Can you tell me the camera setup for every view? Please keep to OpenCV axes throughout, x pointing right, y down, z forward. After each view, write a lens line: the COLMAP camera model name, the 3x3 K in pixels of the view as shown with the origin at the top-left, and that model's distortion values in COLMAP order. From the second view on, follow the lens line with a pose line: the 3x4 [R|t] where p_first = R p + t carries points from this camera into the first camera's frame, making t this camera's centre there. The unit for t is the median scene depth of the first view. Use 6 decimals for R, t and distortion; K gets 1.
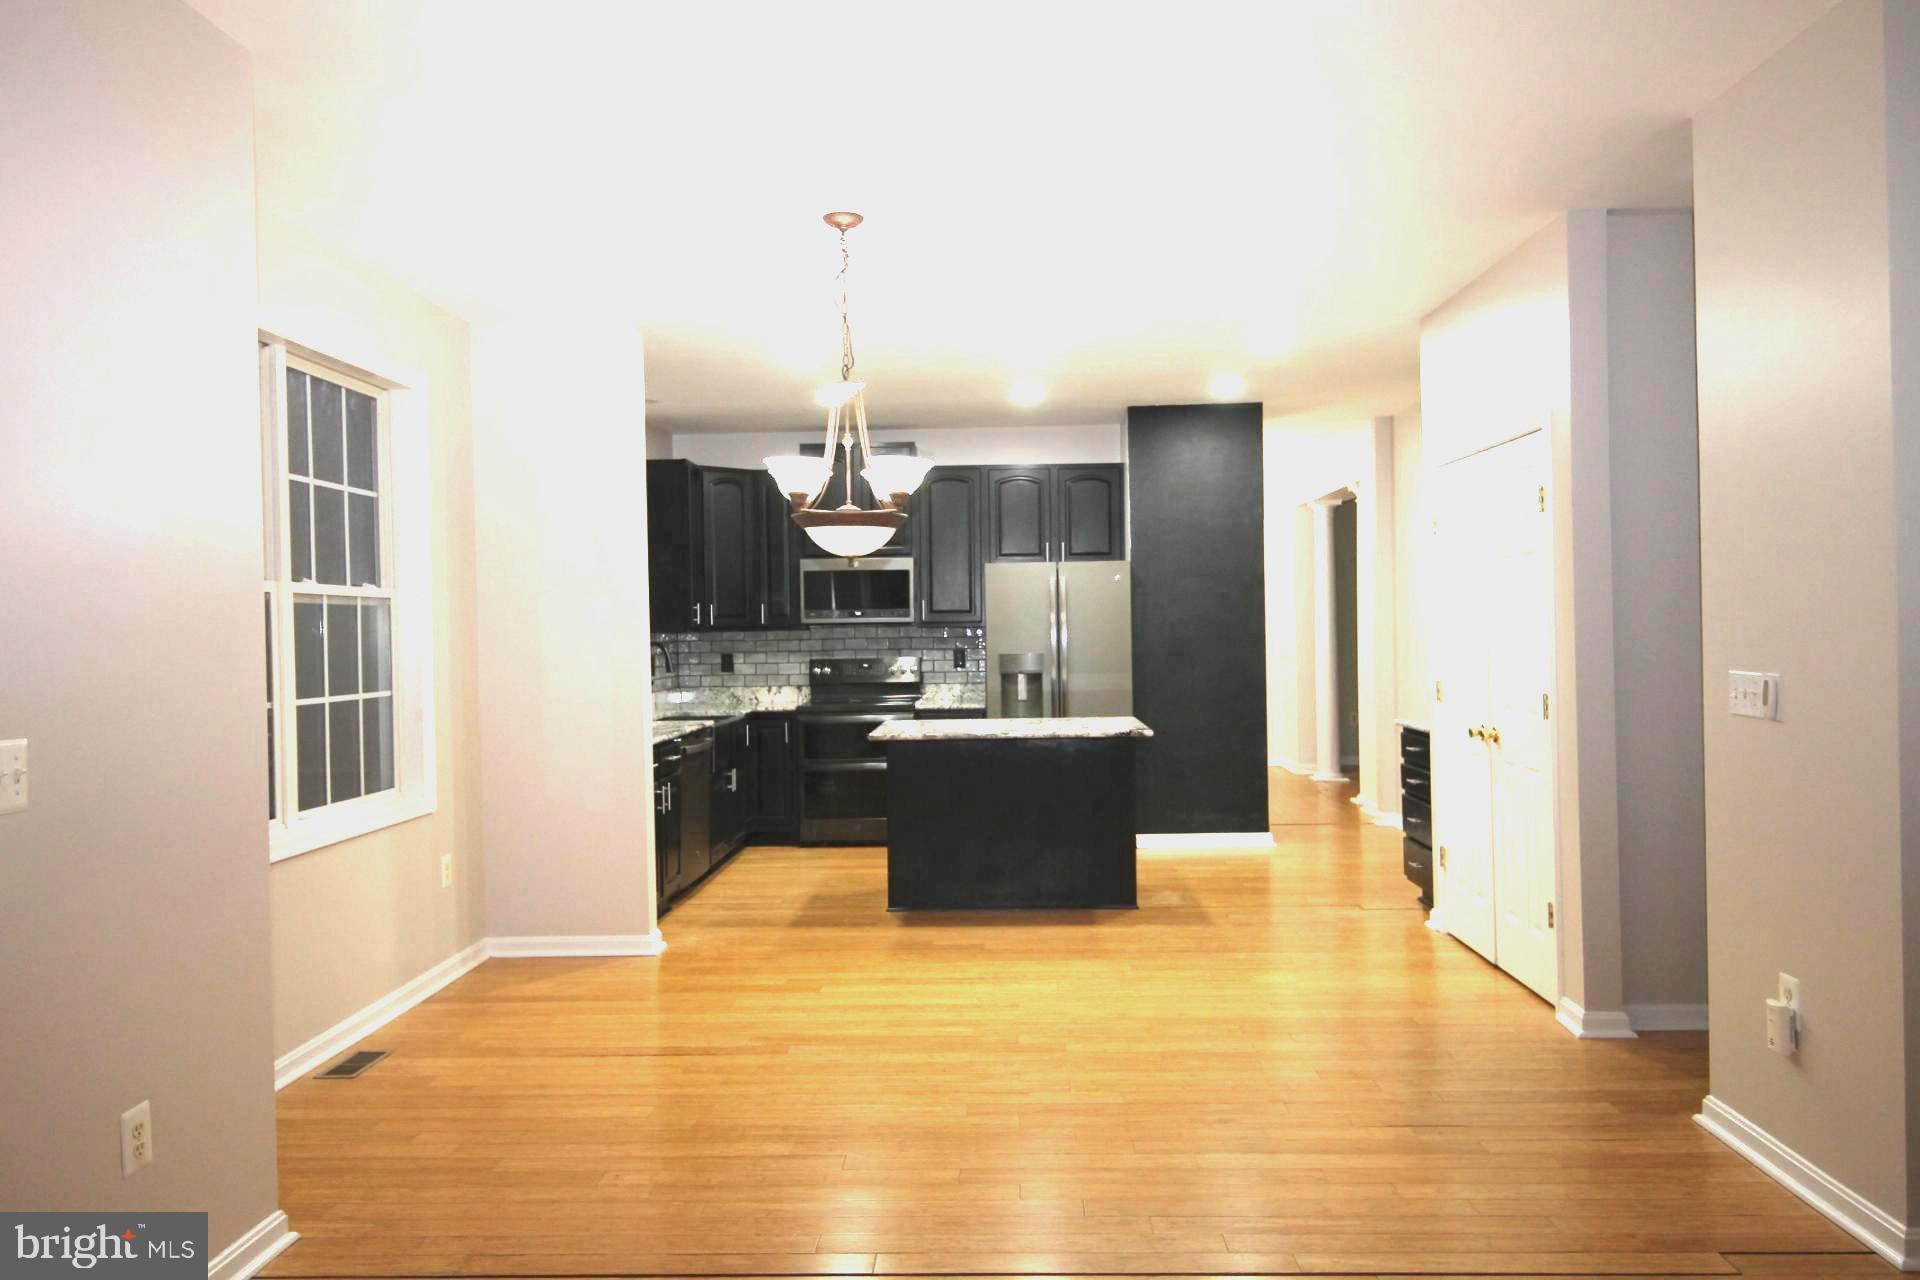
lens RADIAL K [[1425.6, 0, 966.2], [0, 1425.6, 644.2], [0, 0, 1]] dist [0.077959, -0.014281]
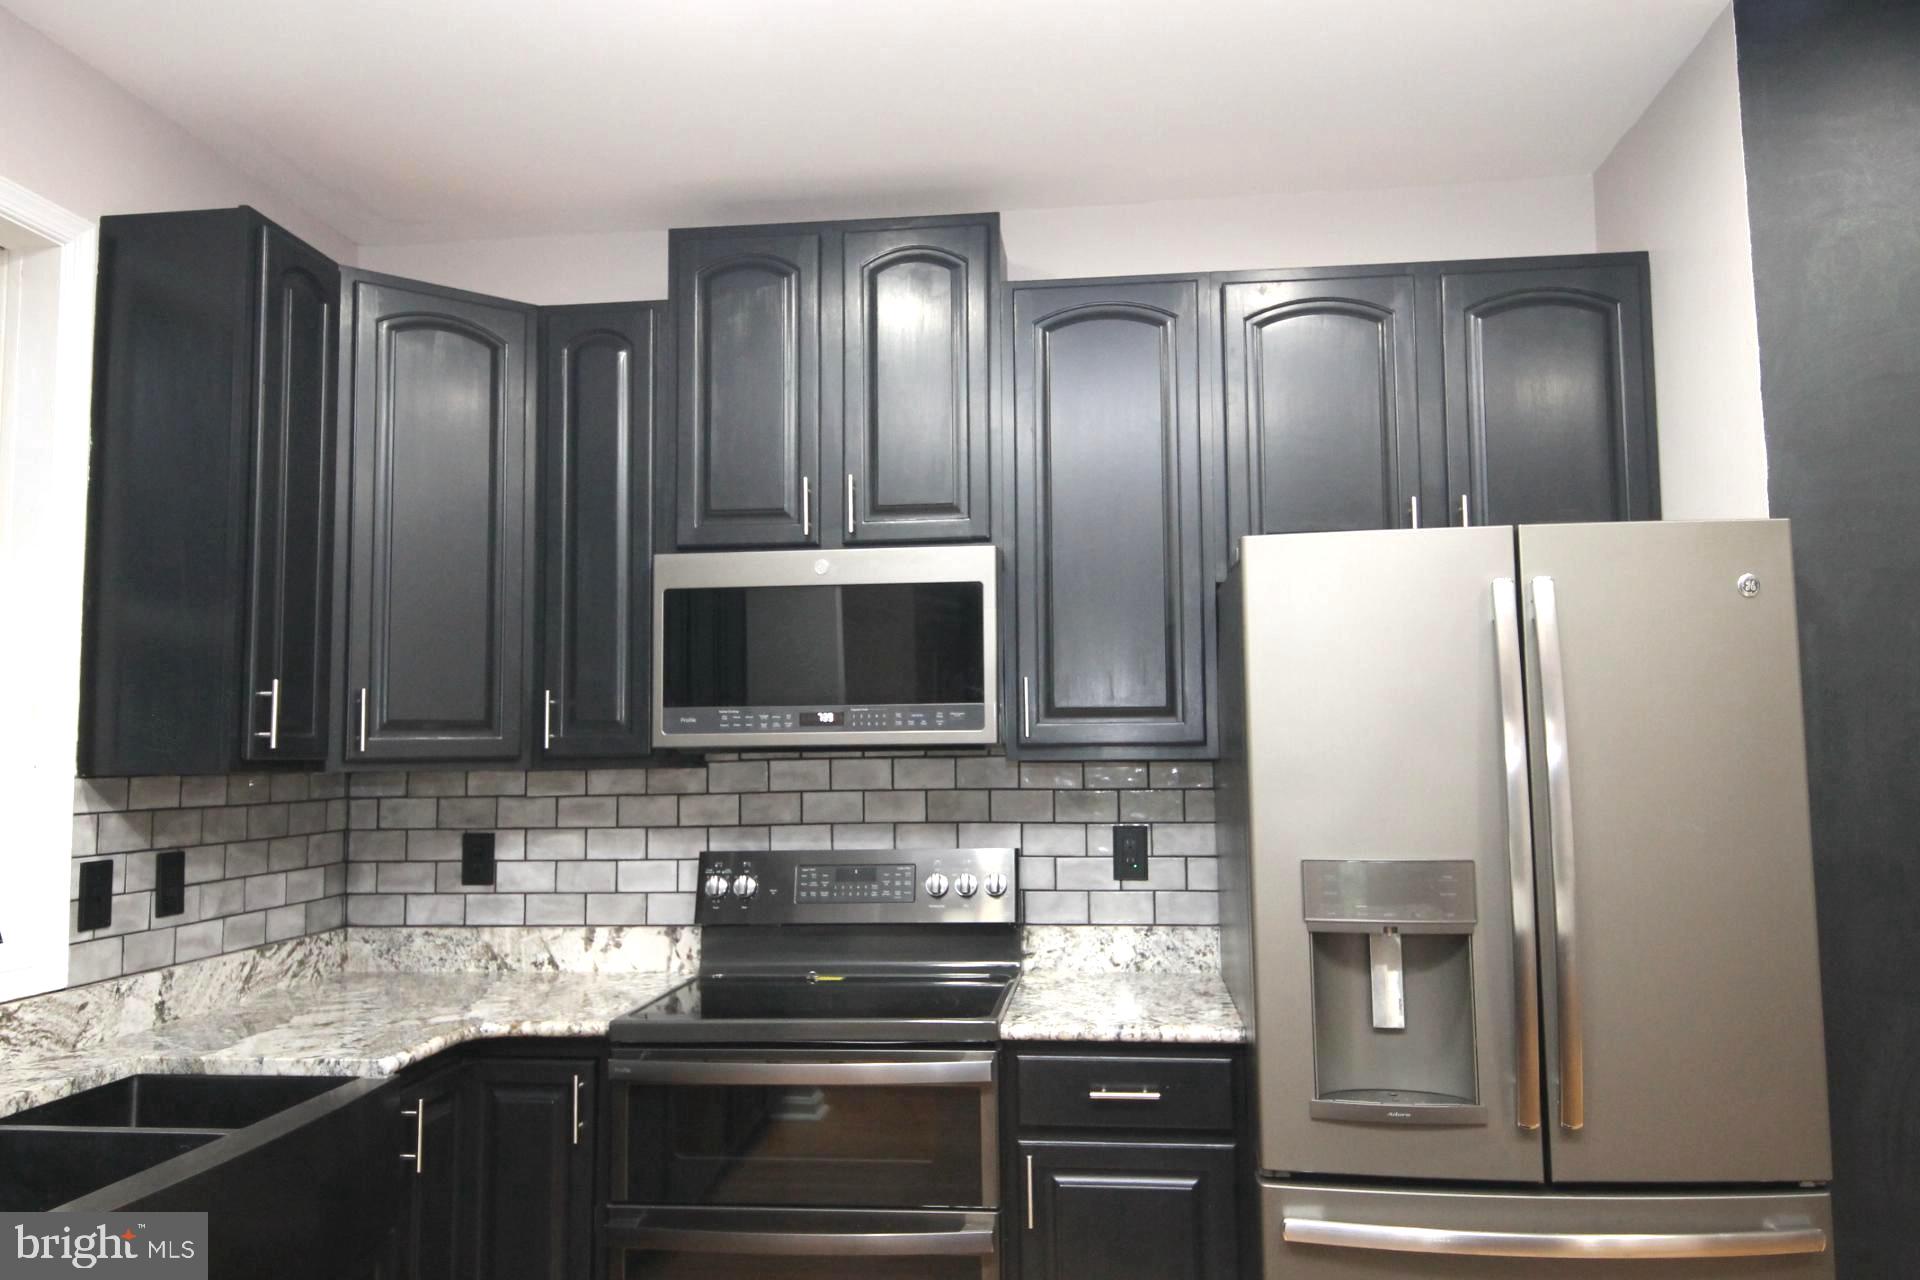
lens RADIAL K [[1425.6, 0, 944.1], [0, 1425.6, 642.5], [0, 0, 1]] dist [0.077959, -0.014281]
pose [[0.996376, -0.002541, -0.085017, -0.020464], [-0.005122, 0.995948, -0.089789, -0.009135], [0.084901, 0.089899, 0.992326, 0.653712]]
